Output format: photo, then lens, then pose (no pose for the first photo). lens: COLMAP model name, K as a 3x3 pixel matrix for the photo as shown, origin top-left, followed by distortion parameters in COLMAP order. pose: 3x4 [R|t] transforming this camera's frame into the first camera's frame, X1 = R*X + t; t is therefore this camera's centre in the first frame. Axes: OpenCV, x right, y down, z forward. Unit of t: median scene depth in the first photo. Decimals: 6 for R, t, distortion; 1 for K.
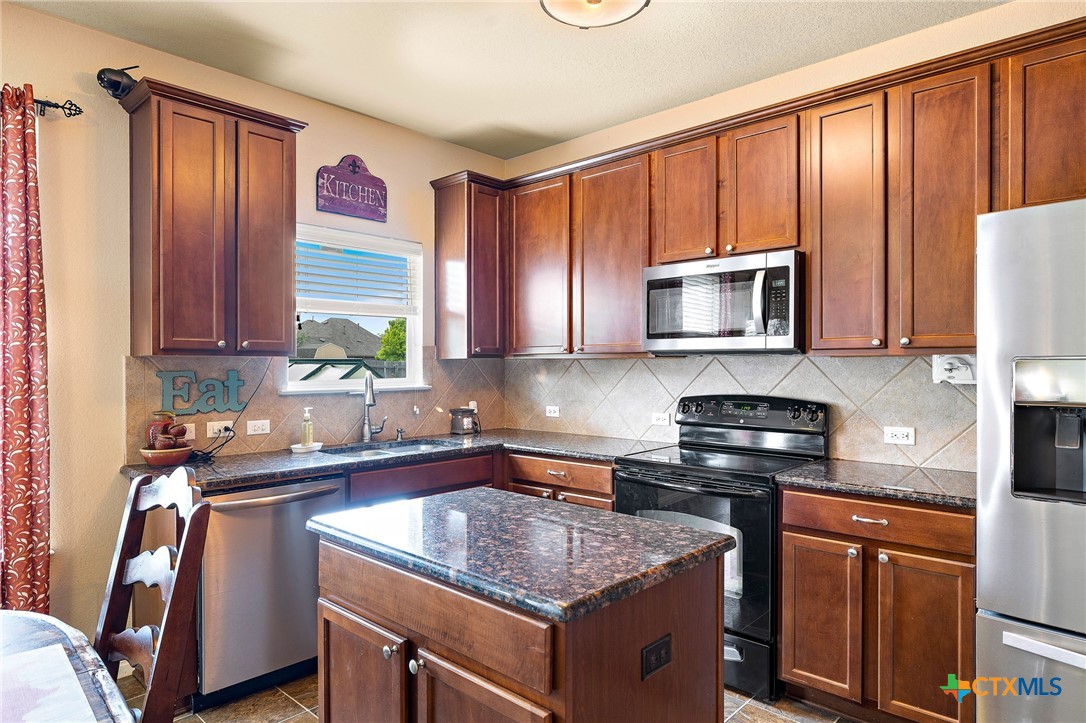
lens RADIAL K [[646.5, 0, 535.6], [0, 646.5, 368.1], [0, 0, 1]] dist [-0.002495, 0.003225]
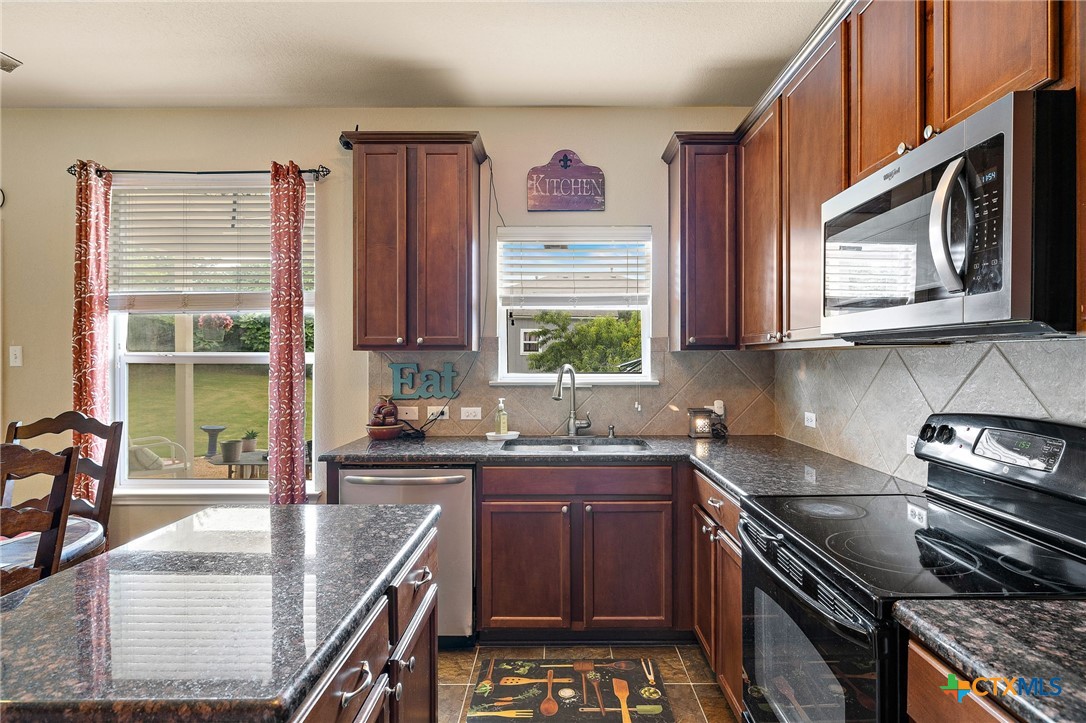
lens RADIAL K [[565.0, 0, 554.7], [0, 565.0, 360.3], [0, 0, 1]] dist [0.000508, 0.000713]
pose [[0.684710, 0.002071, -0.728813, 0.415995], [-0.002751, 0.999996, 0.000257, -0.002192], [0.728811, 0.001829, 0.684713, 0.459987]]
